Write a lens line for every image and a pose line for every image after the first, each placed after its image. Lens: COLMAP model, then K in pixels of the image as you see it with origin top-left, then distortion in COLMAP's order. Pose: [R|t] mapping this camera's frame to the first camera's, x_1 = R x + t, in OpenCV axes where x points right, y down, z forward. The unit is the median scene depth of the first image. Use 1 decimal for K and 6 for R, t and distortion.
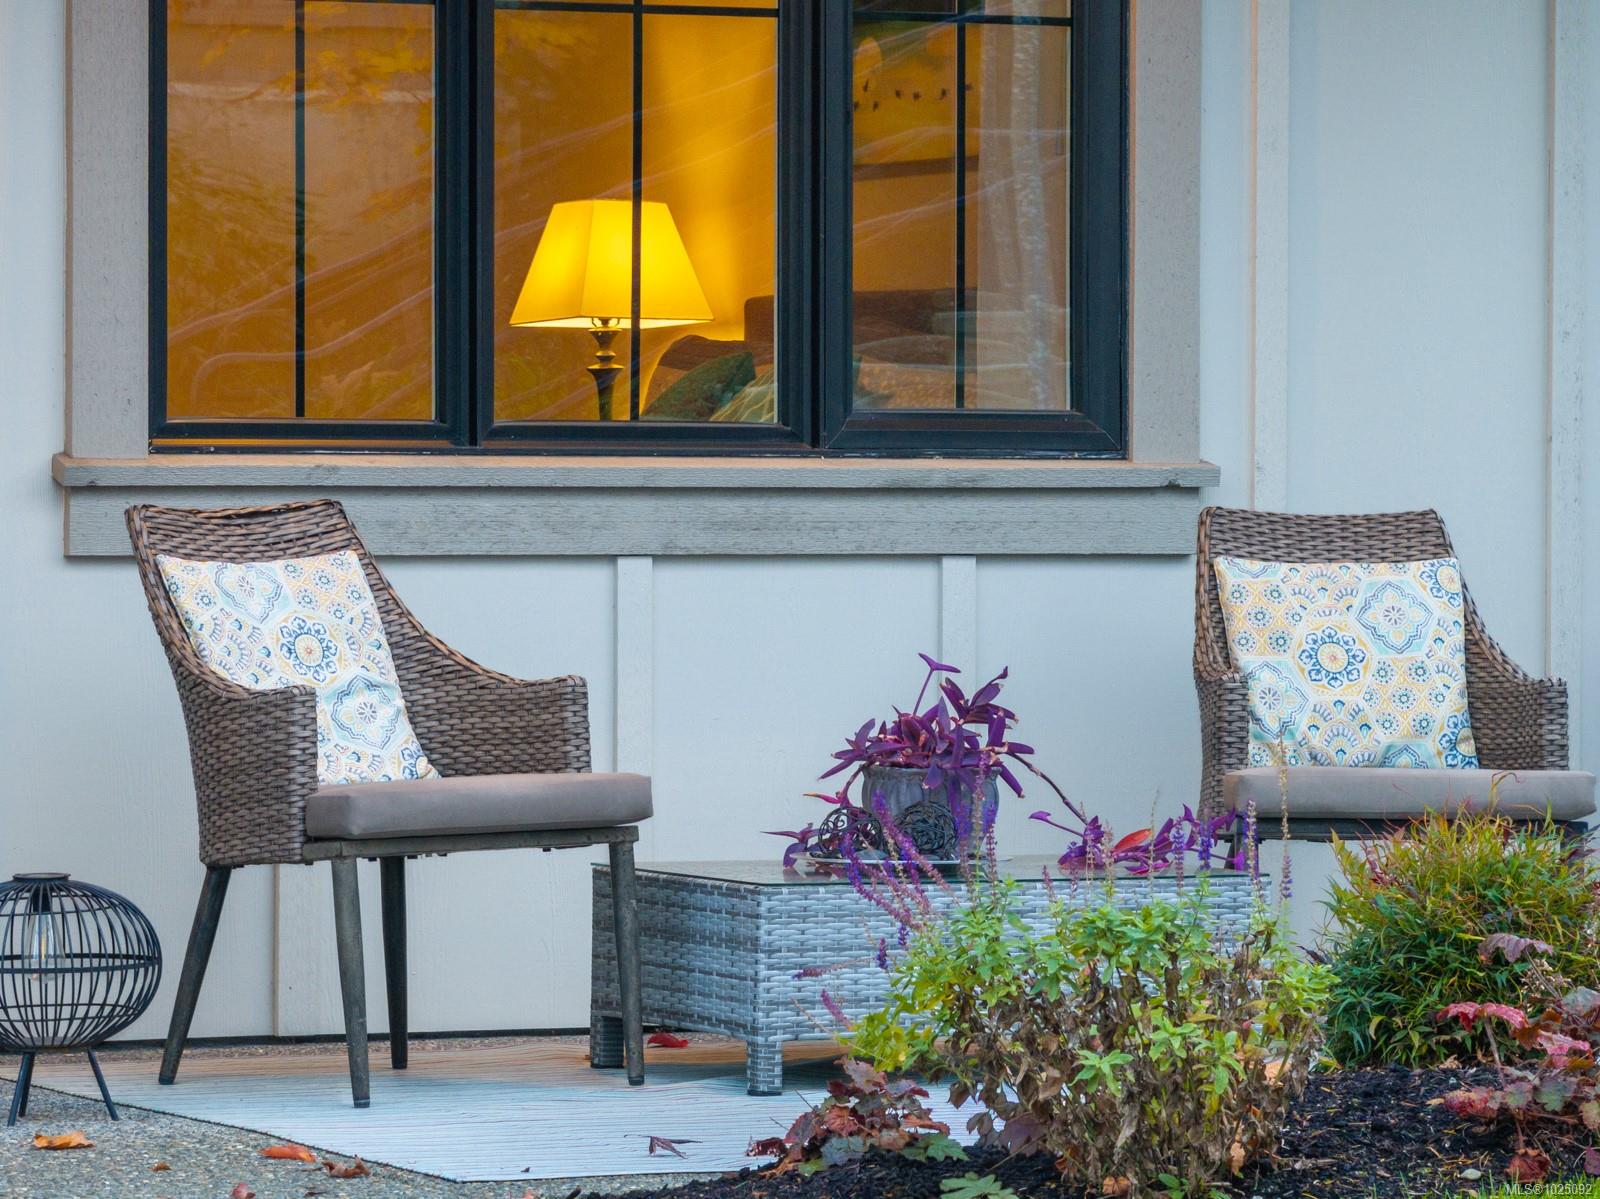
lens RADIAL K [[7925.1, 0, 800.0], [0, 7925.1, 599.5], [0, 0, 1]] dist [0.159570, -0.771385]
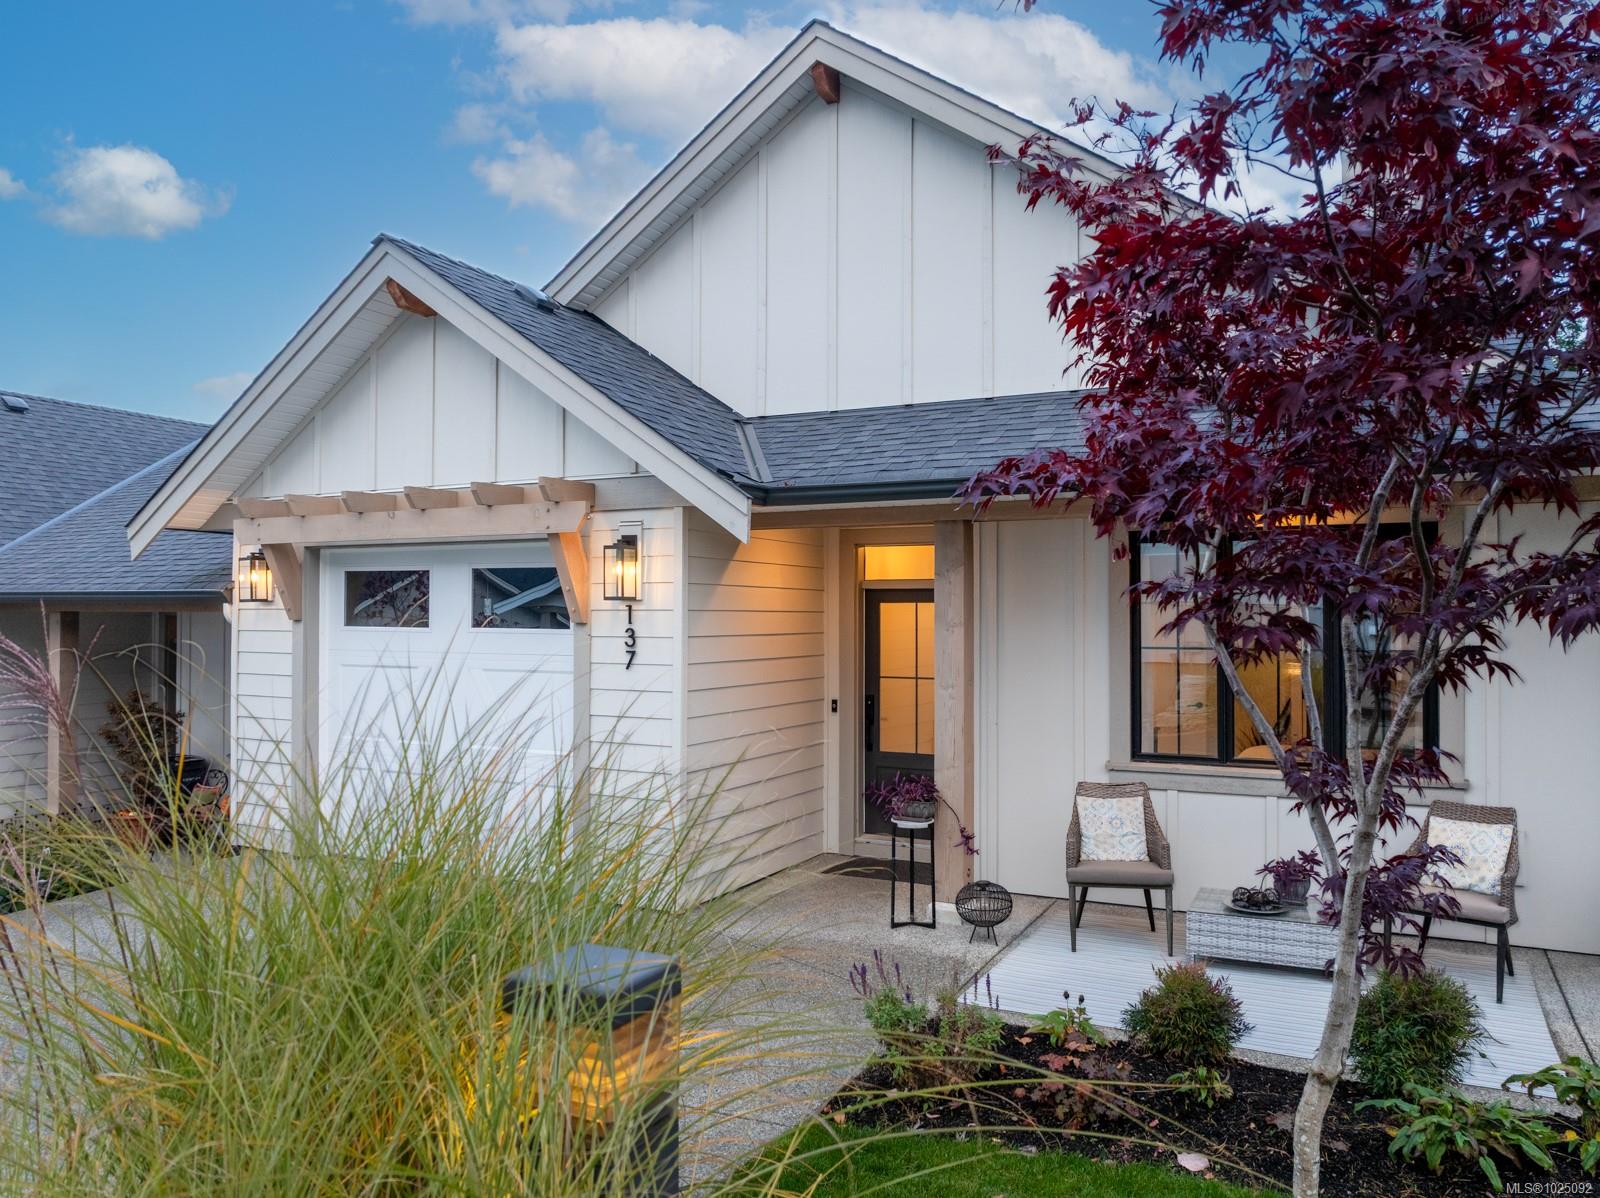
lens RADIAL K [[1156.0, 0, 808.3], [0, 1156.0, 603.5], [0, 0, 1]] dist [-0.030545, -0.010382]
pose [[0.590530, -0.011775, -0.806930, 0.300315], [-0.010803, 0.999689, -0.022493, -0.085358], [0.806943, 0.022000, 0.590219, 0.518279]]
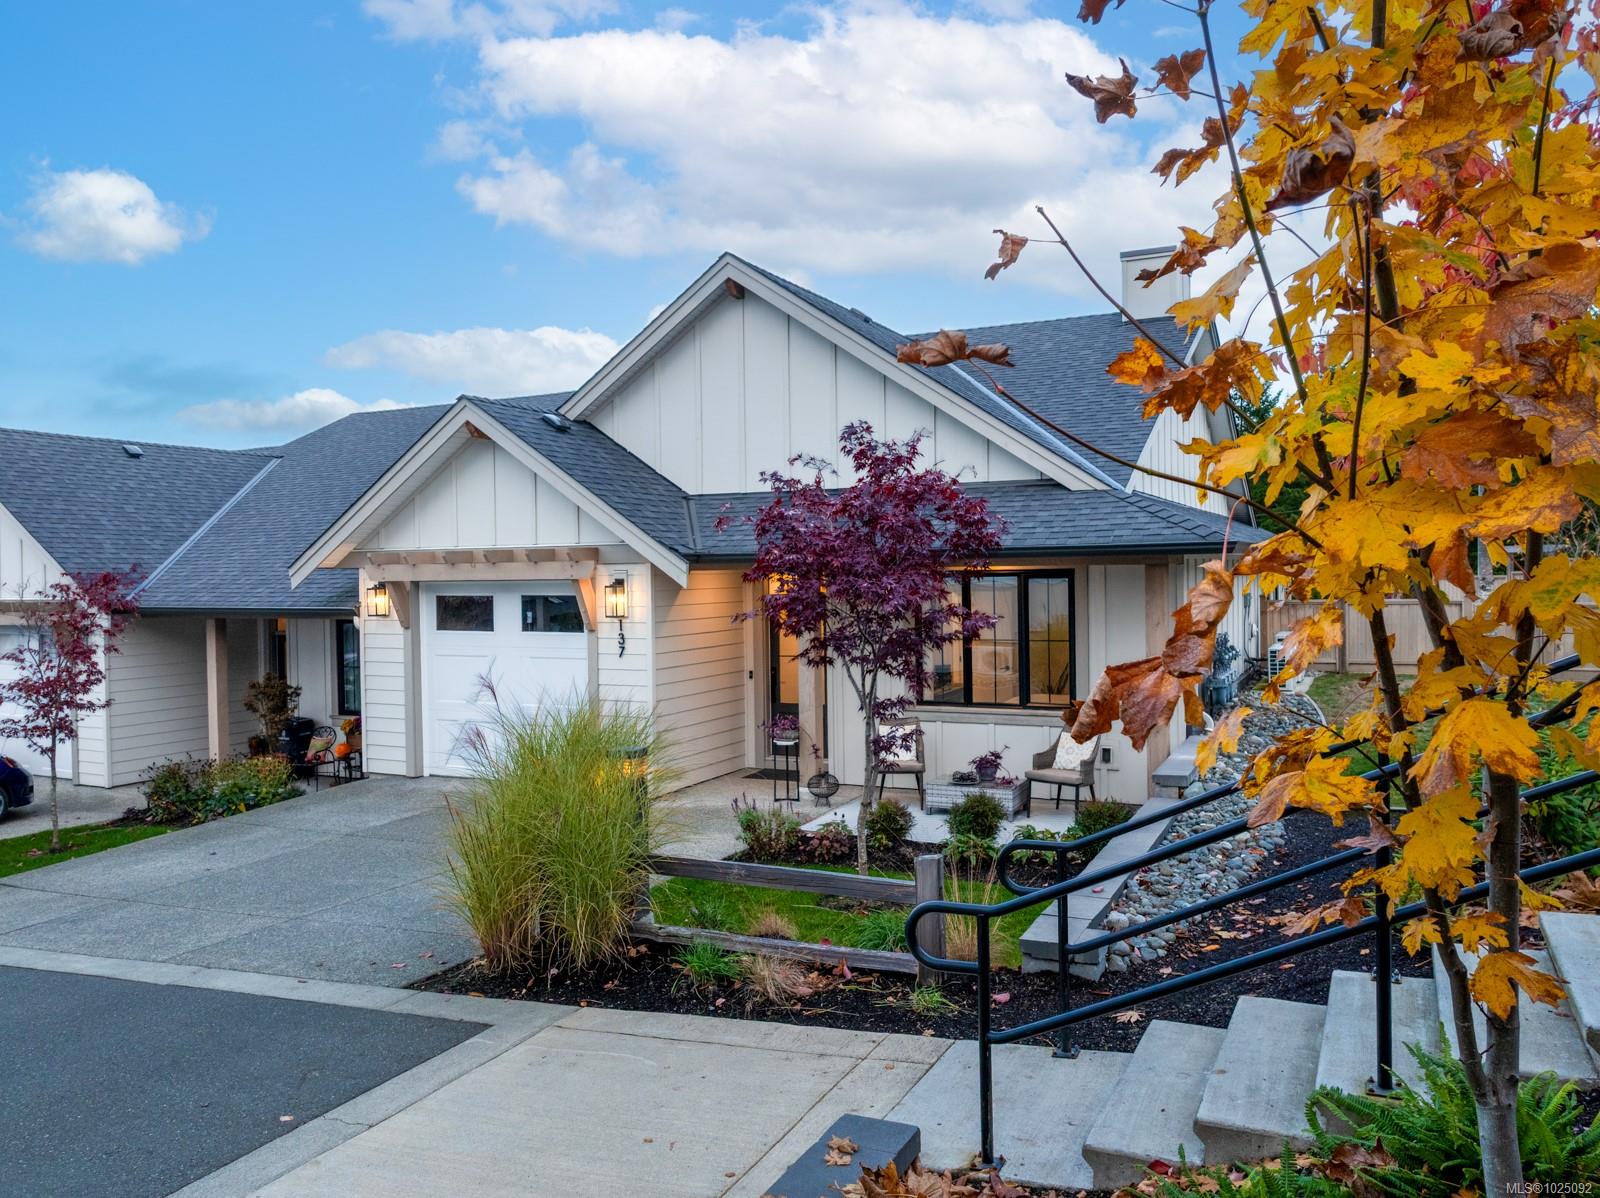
lens RADIAL K [[1174.4, 0, 833.1], [0, 1174.4, 590.6], [0, 0, 1]] dist [-0.006224, -0.003175]
pose [[0.615706, -0.000164, -0.787976, 0.693729], [0.006846, 0.999963, 0.005141, -0.126542], [0.787946, -0.008560, 0.615685, 0.307472]]
